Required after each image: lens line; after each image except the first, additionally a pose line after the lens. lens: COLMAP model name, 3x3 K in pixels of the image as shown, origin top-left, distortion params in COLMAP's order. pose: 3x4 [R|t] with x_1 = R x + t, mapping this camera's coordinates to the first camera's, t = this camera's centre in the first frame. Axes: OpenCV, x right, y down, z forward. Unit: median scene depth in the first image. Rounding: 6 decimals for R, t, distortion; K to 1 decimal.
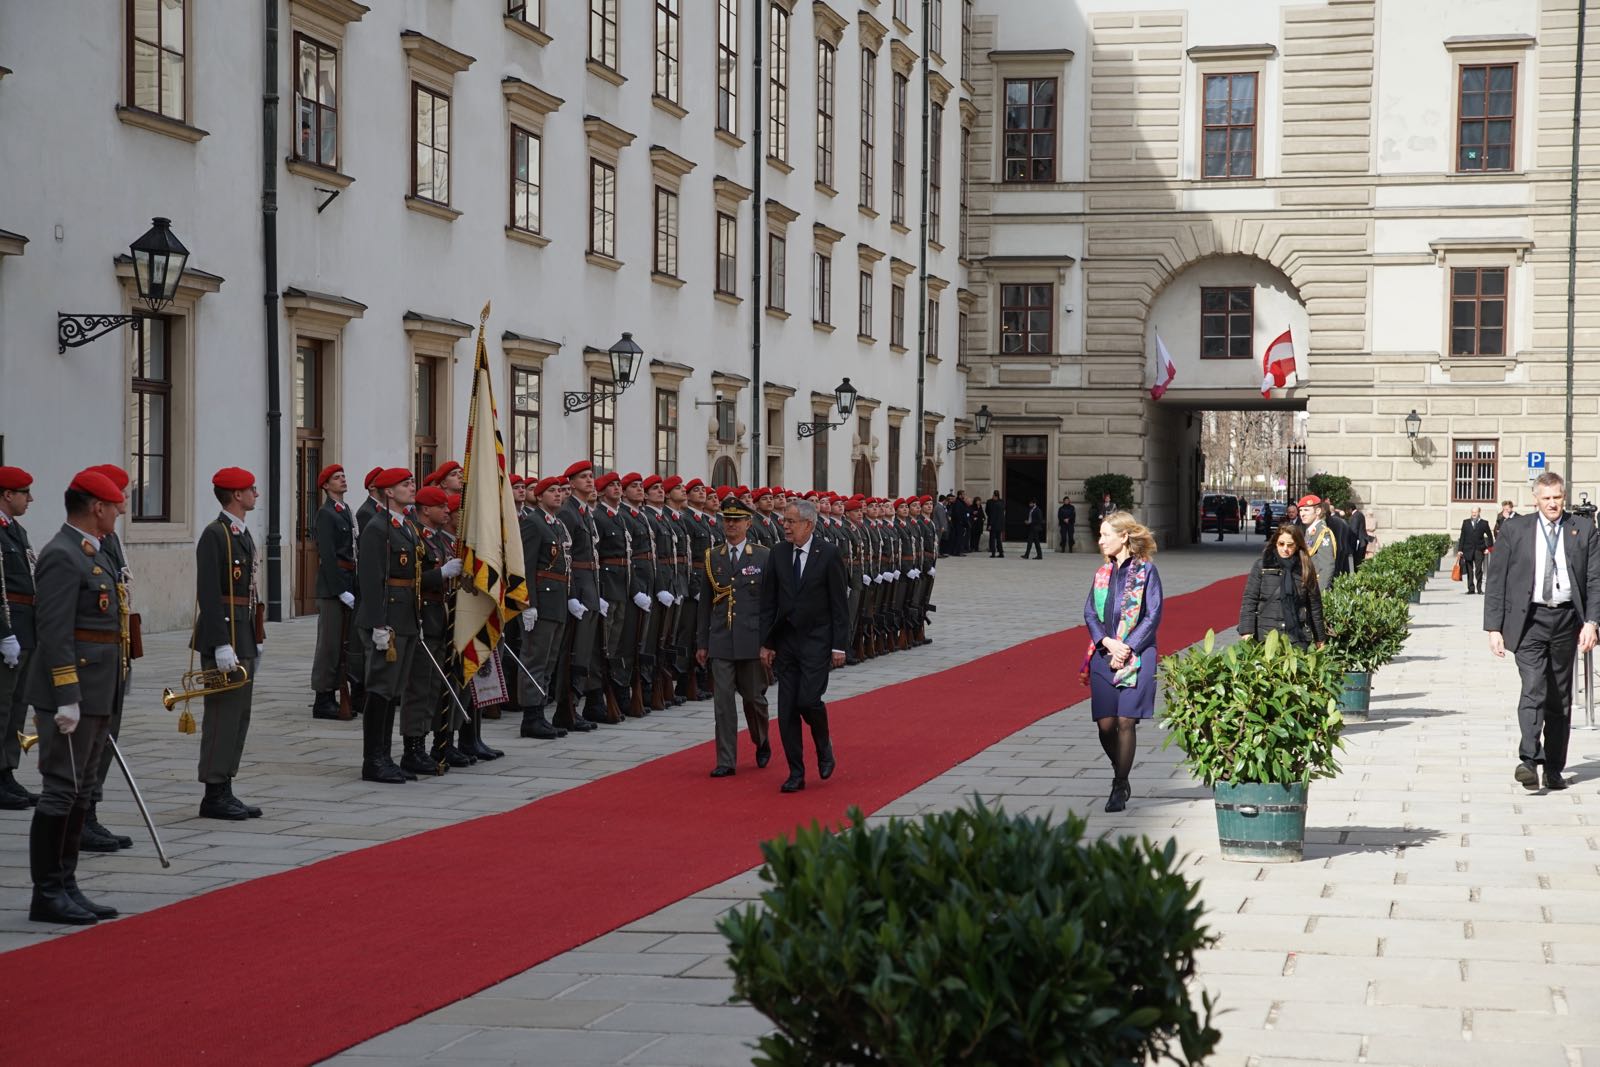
lens RADIAL K [[3071.7, 0, 802.5], [0, 3071.7, 529.2], [0, 0, 1]] dist [0.145086, 0.000000]
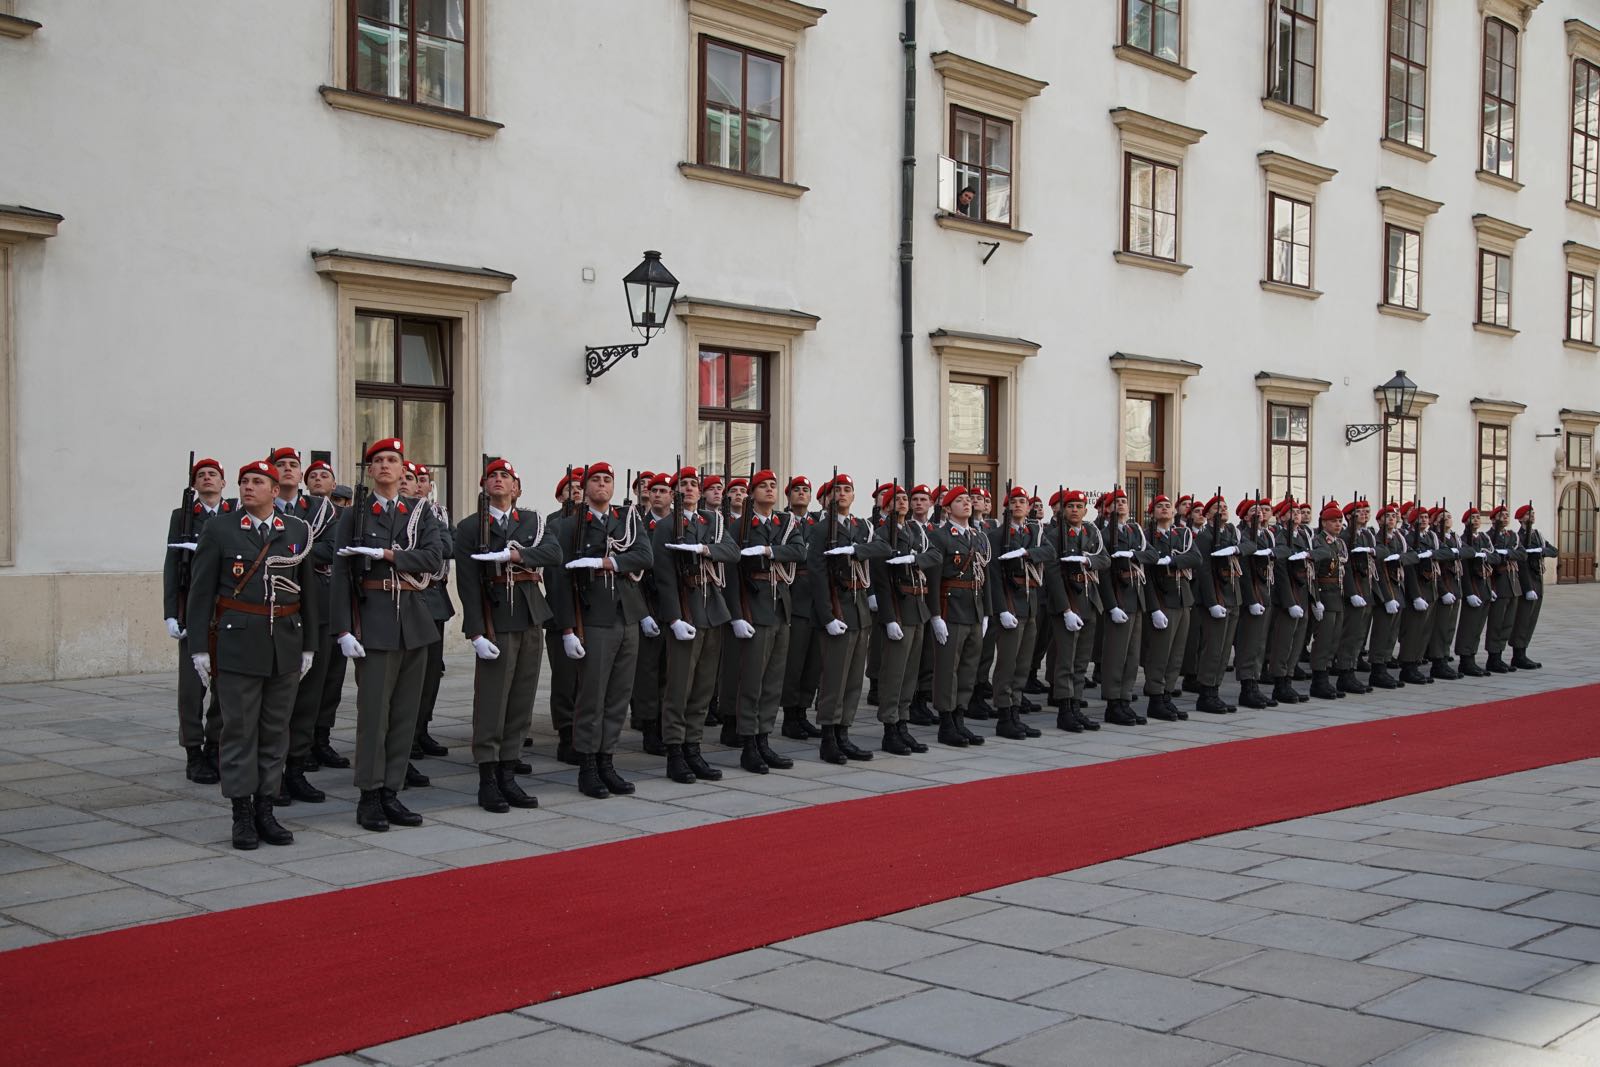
lens RADIAL K [[1411.5, 0, 799.0], [0, 1411.5, 540.6], [0, 0, 1]] dist [0.027024, 0.026909]
pose [[0.784075, 0.006869, -0.620628, 0.127917], [-0.005241, 0.999976, 0.004447, -0.003005], [0.620644, -0.000234, 0.784092, 0.618584]]
